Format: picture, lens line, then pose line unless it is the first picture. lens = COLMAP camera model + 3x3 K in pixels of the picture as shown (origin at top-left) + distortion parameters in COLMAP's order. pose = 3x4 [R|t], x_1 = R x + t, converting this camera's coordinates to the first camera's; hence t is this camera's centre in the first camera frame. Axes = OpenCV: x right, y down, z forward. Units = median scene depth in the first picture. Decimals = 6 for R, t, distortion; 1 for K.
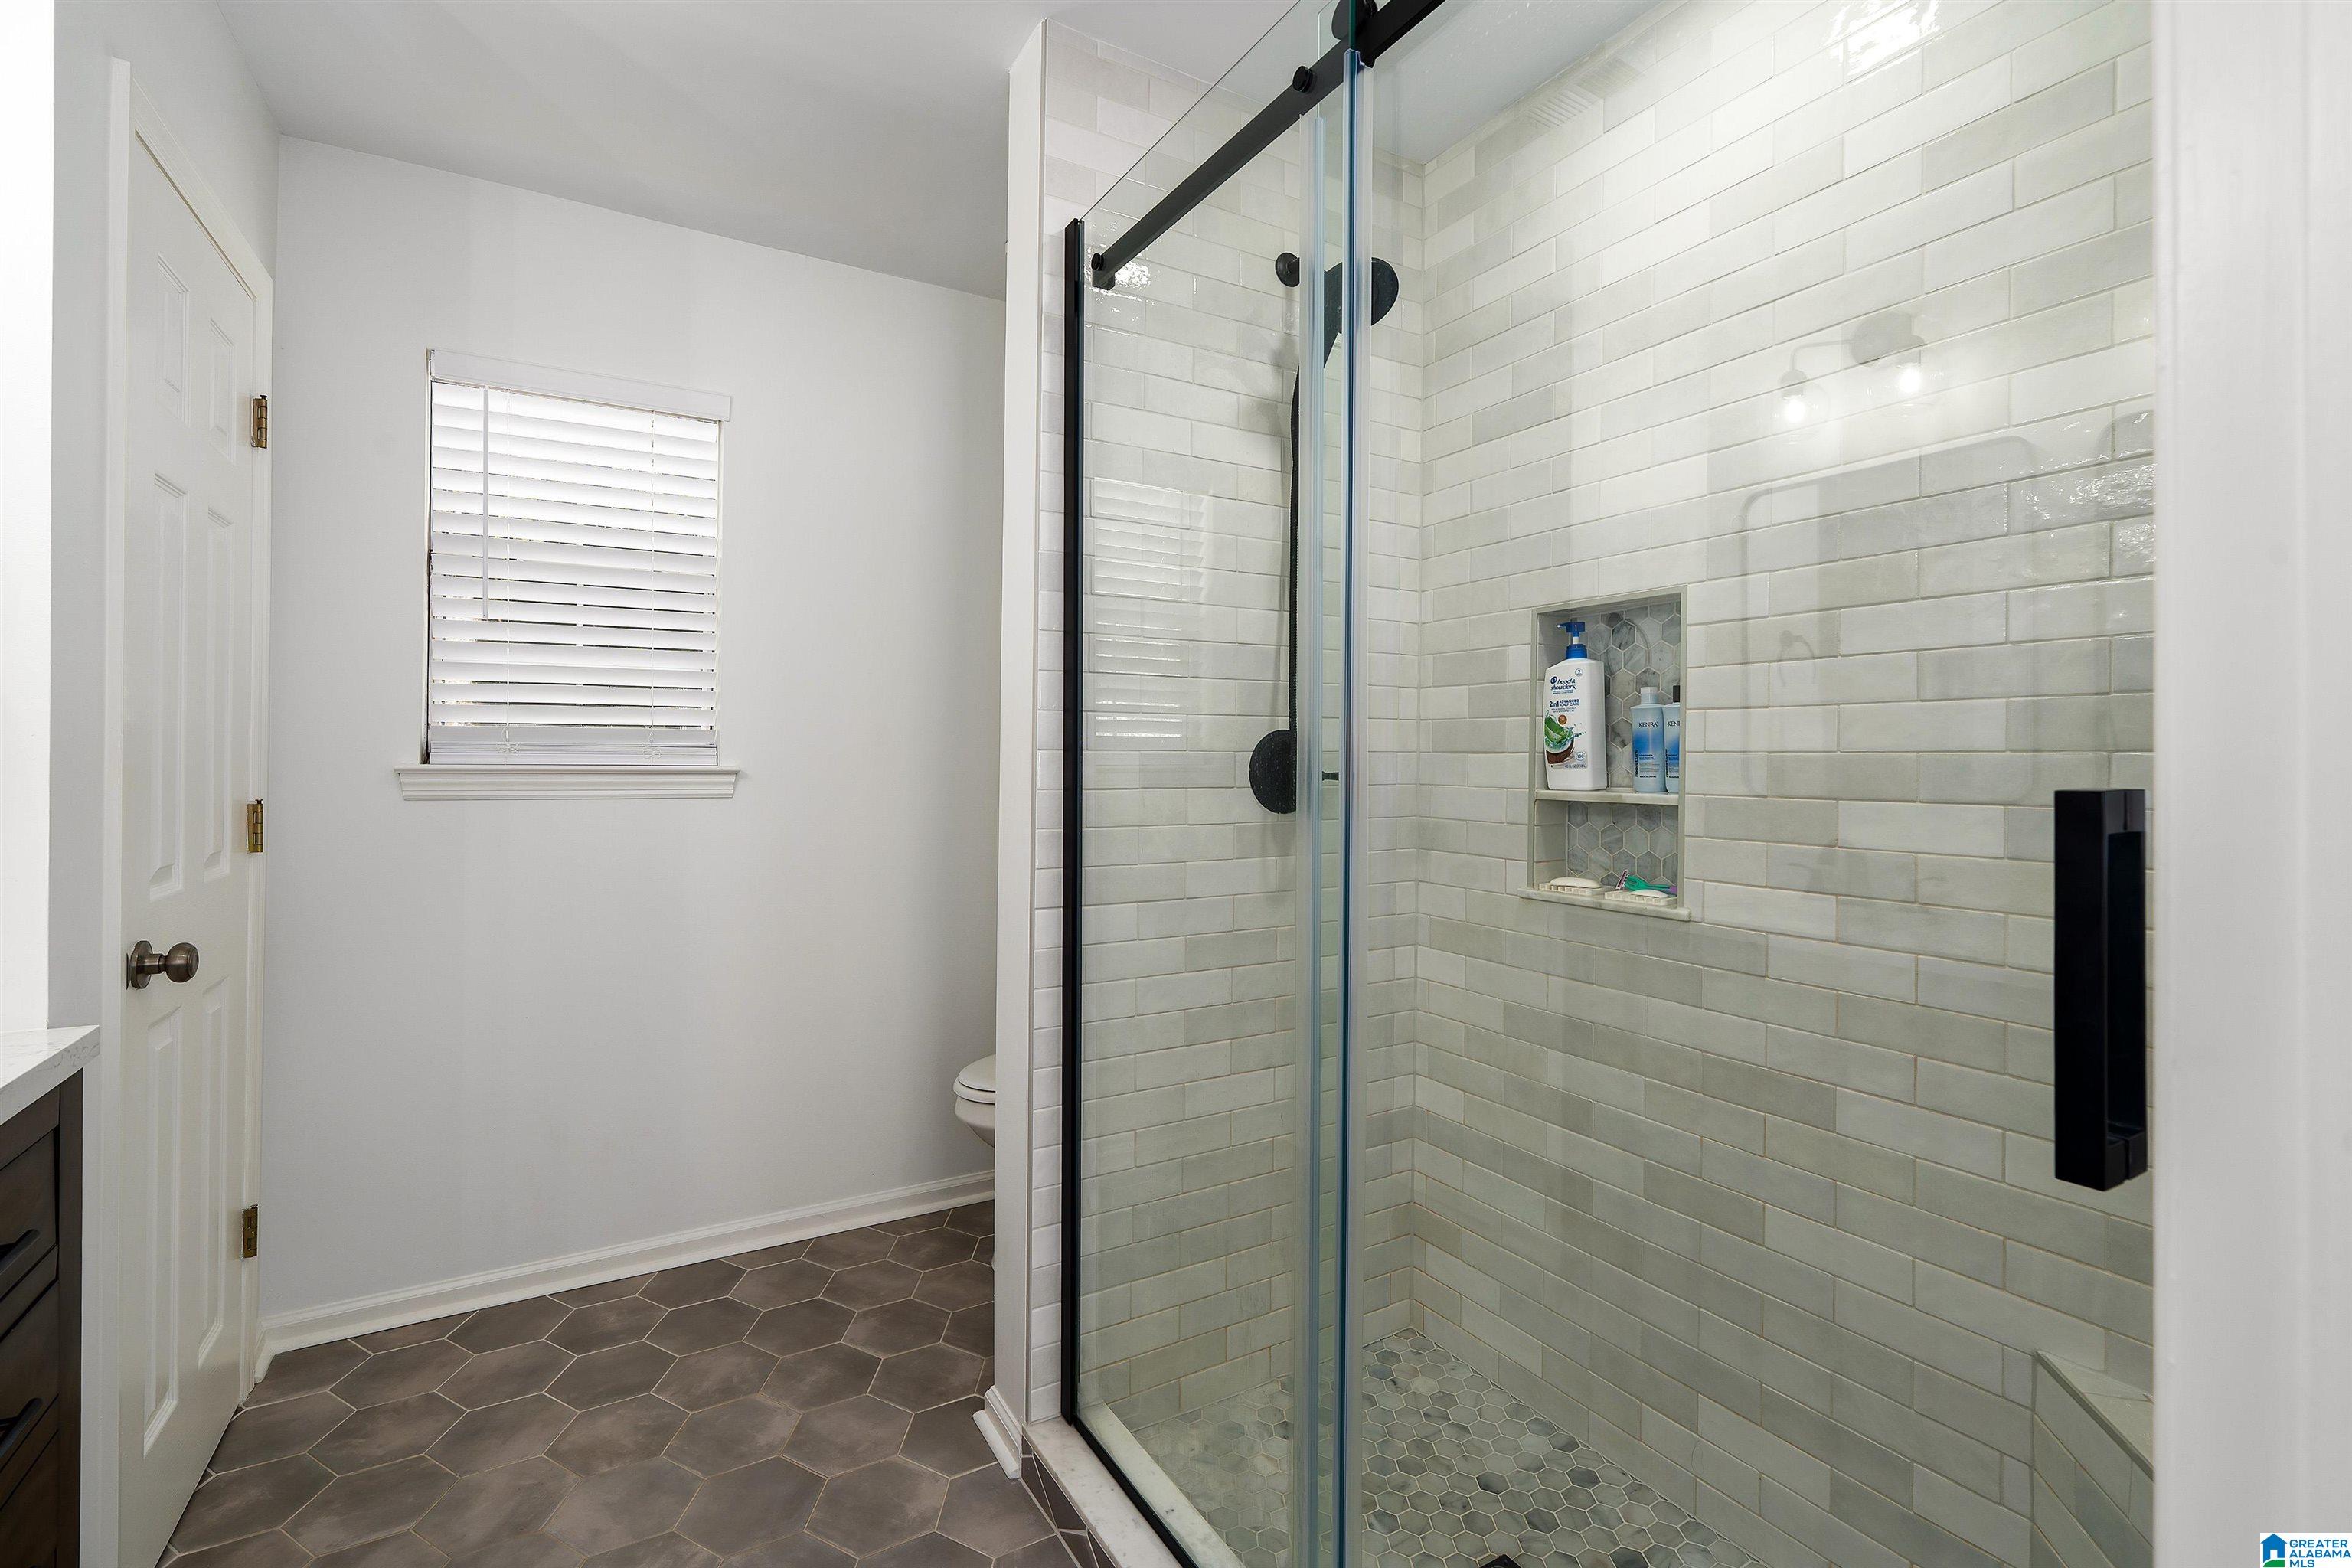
lens RADIAL K [[1070.6, 0, 1179.0], [0, 1070.6, 764.0], [0, 0, 1]] dist [-0.000058, 0.001858]
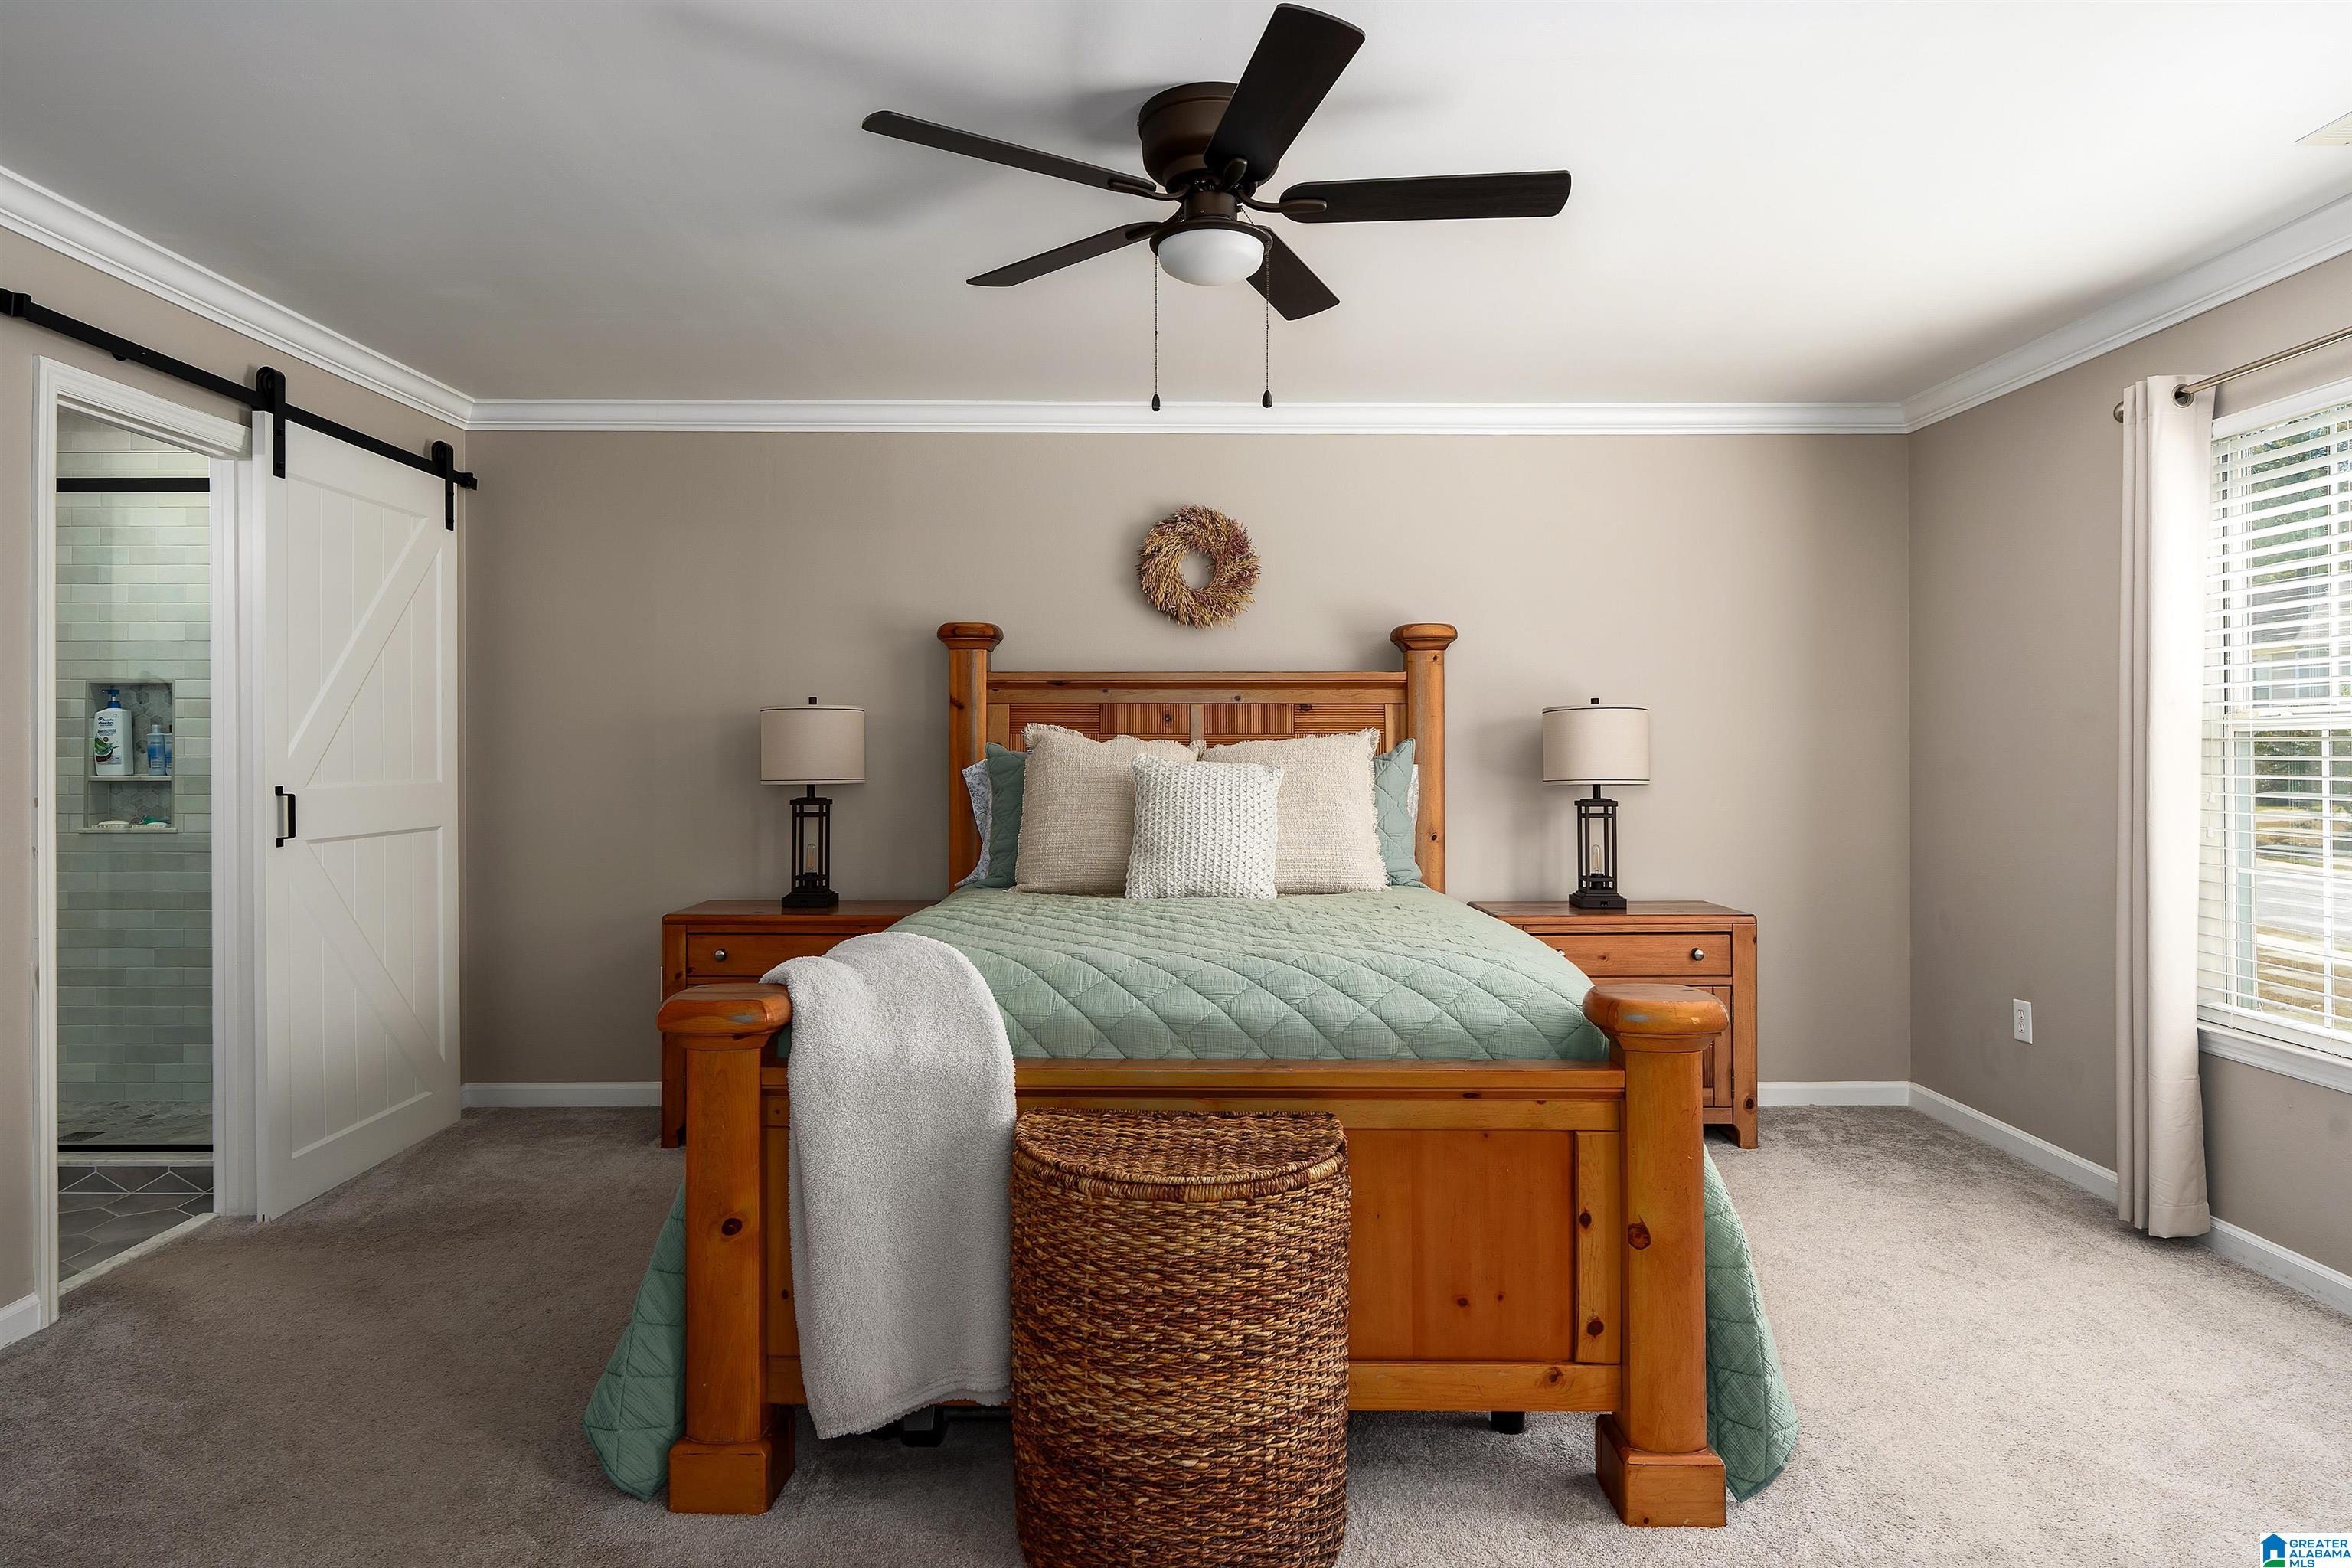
lens RADIAL K [[1270.9, 0, 1177.6], [0, 1270.9, 767.9], [0, 0, 1]] dist [-0.006703, -0.001117]
pose [[0.502732, -0.005134, 0.864427, -0.170761], [0.003888, 0.999986, 0.003678, 0.002631], [-0.864433, 0.001512, 0.502745, -0.484150]]
